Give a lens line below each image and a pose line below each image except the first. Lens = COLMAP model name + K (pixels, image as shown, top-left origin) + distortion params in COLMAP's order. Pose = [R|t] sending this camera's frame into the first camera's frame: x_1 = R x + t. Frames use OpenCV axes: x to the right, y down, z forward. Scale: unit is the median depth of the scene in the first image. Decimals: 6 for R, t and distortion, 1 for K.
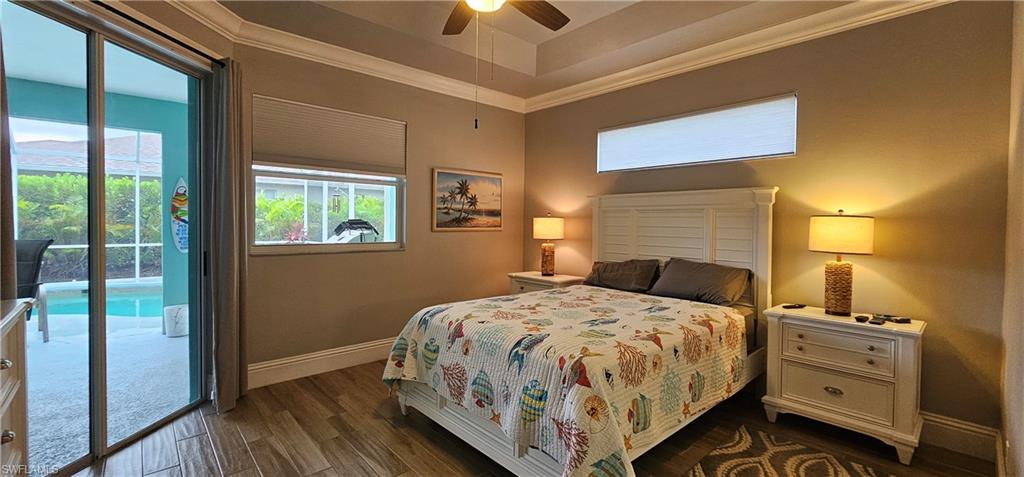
lens RADIAL K [[419.1, 0, 511.7], [0, 419.1, 229.7], [0, 0, 1]] dist [-0.001349, -0.000107]
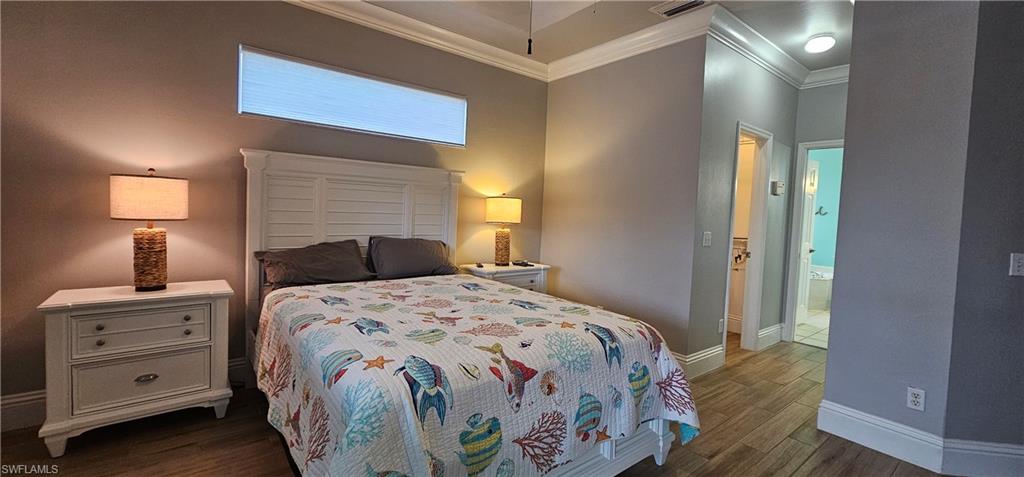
lens RADIAL K [[465.3, 0, 512.7], [0, 465.3, 214.2], [0, 0, 1]] dist [0.020368, 0.000193]
pose [[-0.012999, -0.020420, 0.999707, -0.482861], [-0.037244, 0.999108, 0.019924, -0.007351], [-0.999222, -0.036974, -0.013748, 0.596079]]
